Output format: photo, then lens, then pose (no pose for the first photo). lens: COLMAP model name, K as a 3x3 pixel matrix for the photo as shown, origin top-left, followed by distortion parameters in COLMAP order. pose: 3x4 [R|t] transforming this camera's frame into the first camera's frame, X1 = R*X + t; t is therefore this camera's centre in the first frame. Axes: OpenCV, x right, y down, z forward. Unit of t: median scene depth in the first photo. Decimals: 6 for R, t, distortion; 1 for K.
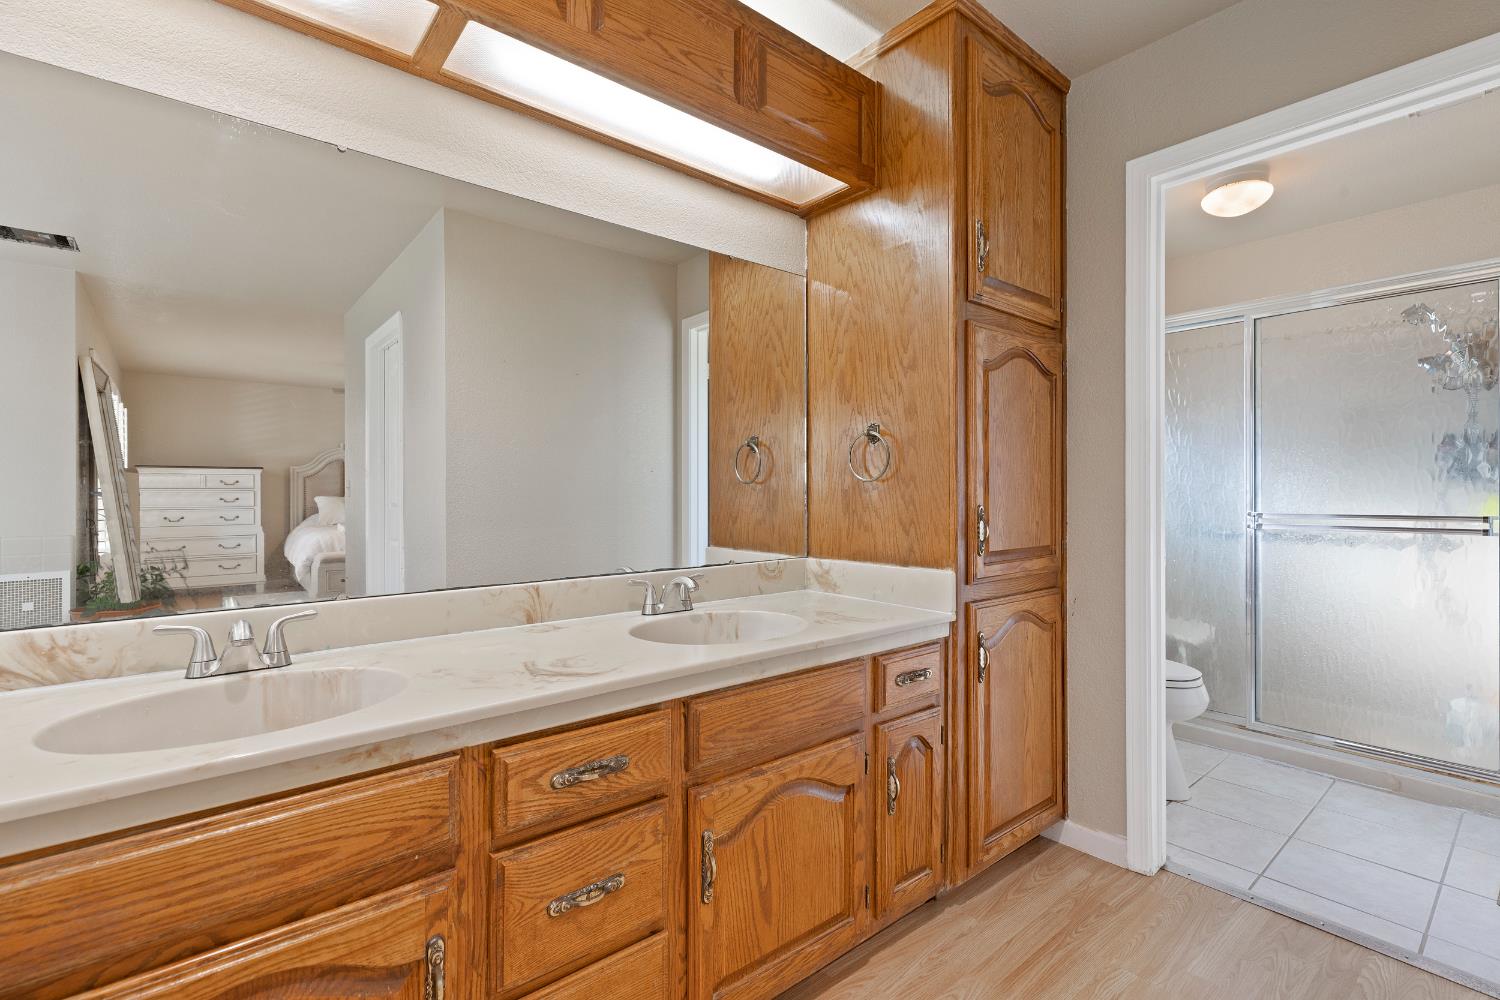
lens RADIAL K [[673.5, 0, 750.3], [0, 673.5, 491.3], [0, 0, 1]] dist [0.009383, -0.001185]
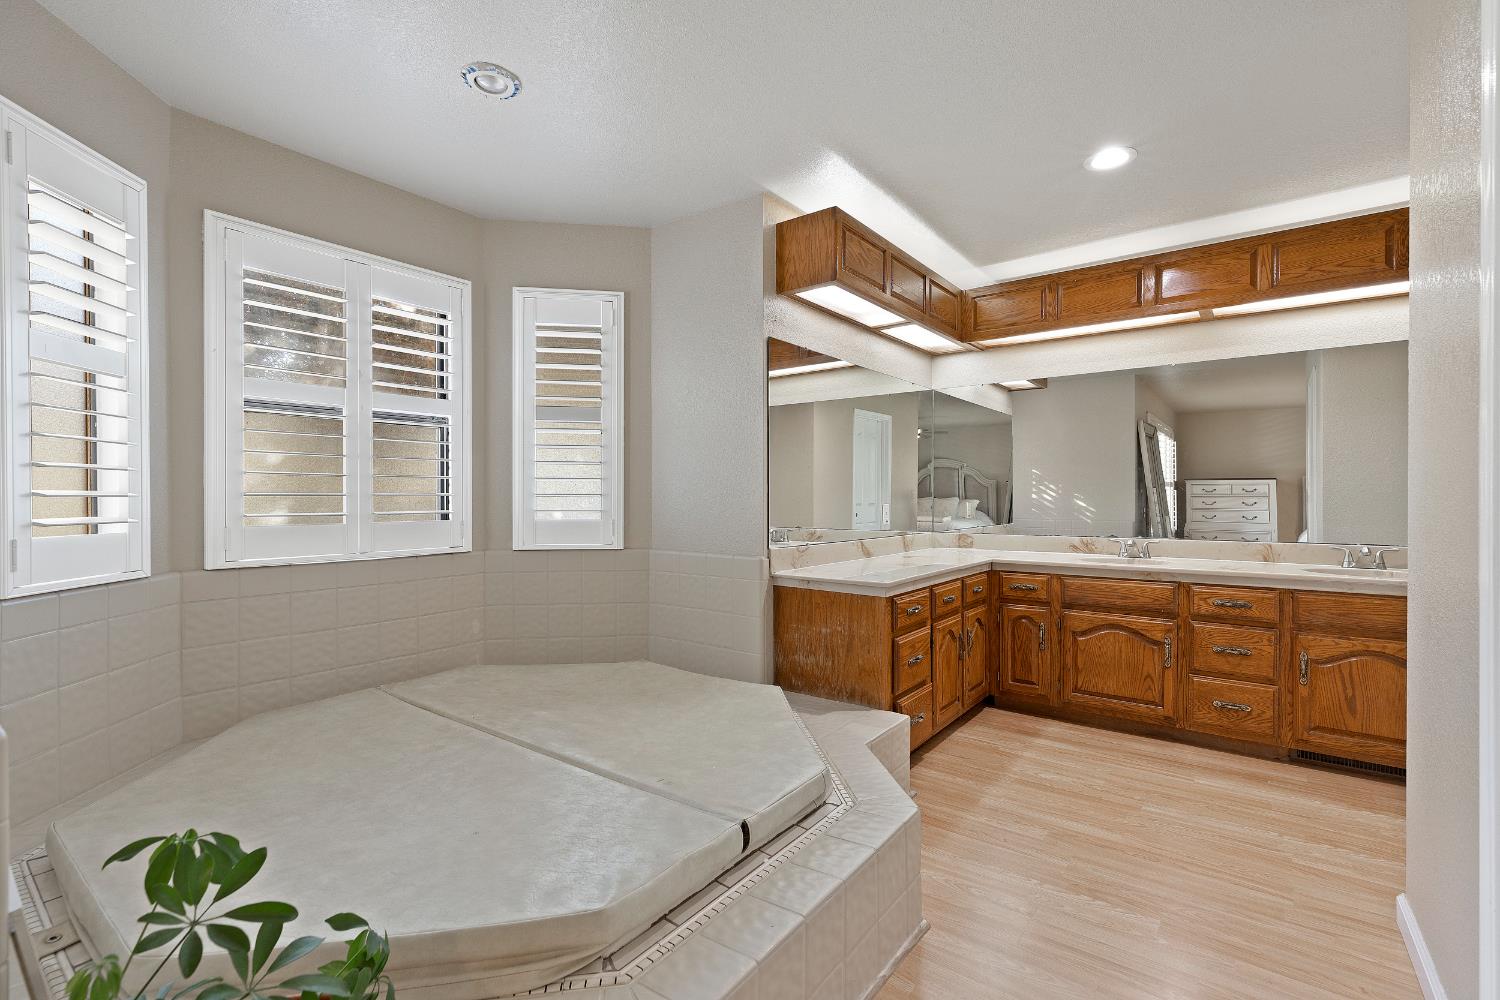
lens RADIAL K [[673.5, 0, 749.1], [0, 673.5, 497.1], [0, 0, 1]] dist [0.009383, -0.001185]
pose [[0.217161, -0.000277, -0.976136, 1.630714], [0.000218, 1.000000, -0.000235, -0.000494], [0.976136, -0.000162, 0.217161, -1.190756]]
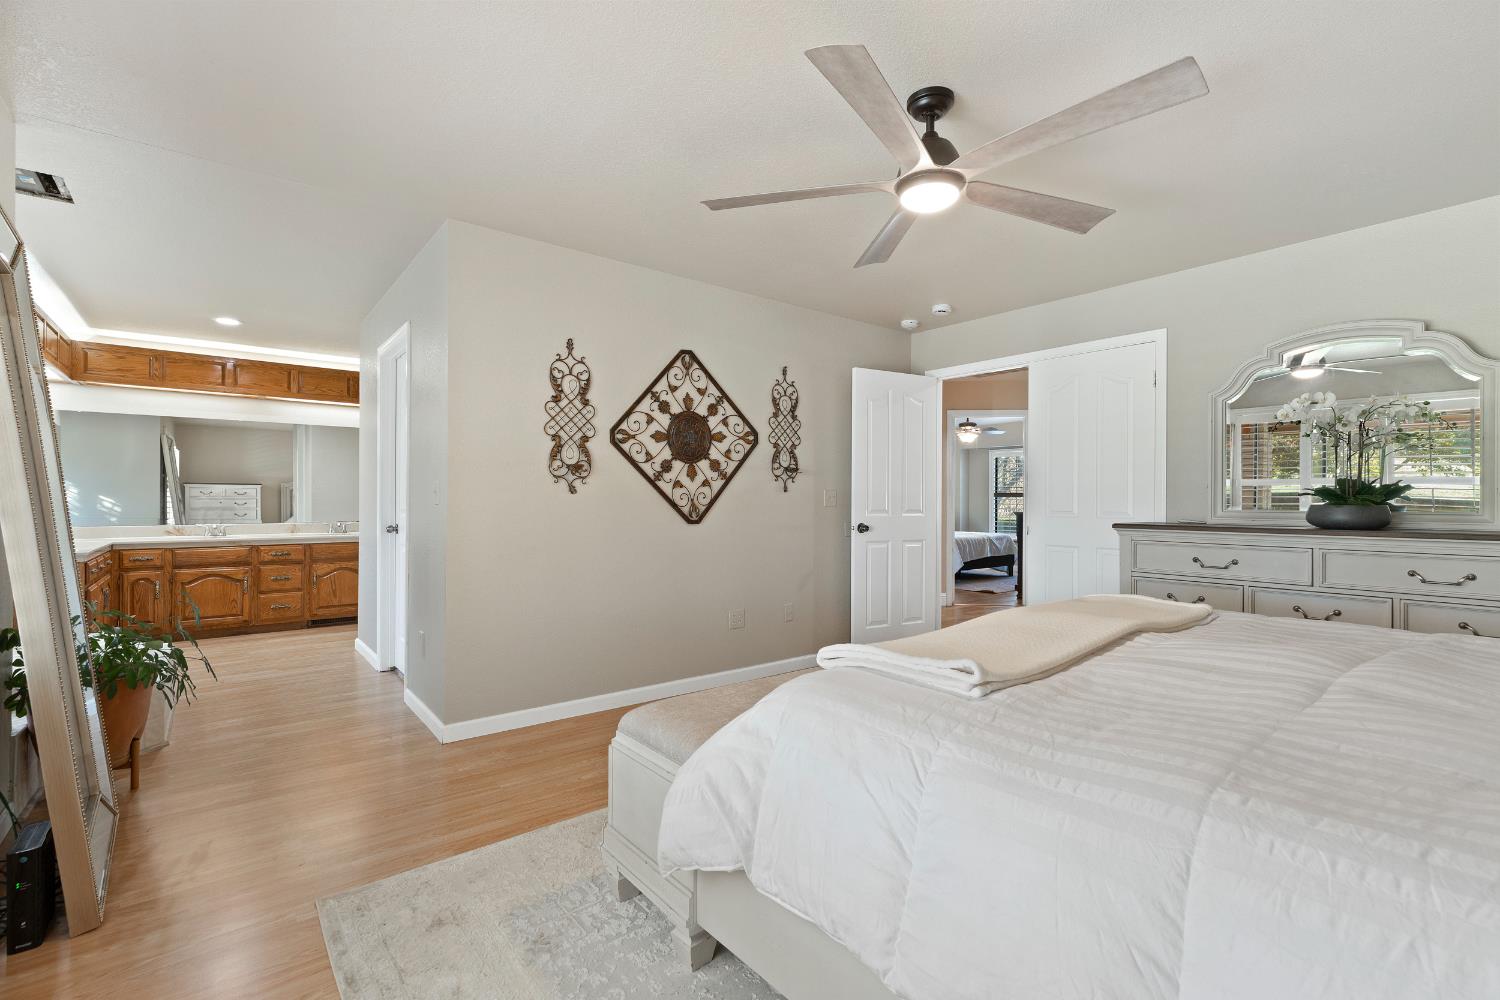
lens RADIAL K [[673.5, 0, 758.2], [0, 673.5, 503.7], [0, 0, 1]] dist [0.009383, -0.001185]
pose [[0.999616, 0.003958, -0.027435, 2.984094], [-0.003848, 0.999984, 0.004062, -0.000348], [0.027451, -0.003955, 0.999615, -3.416524]]
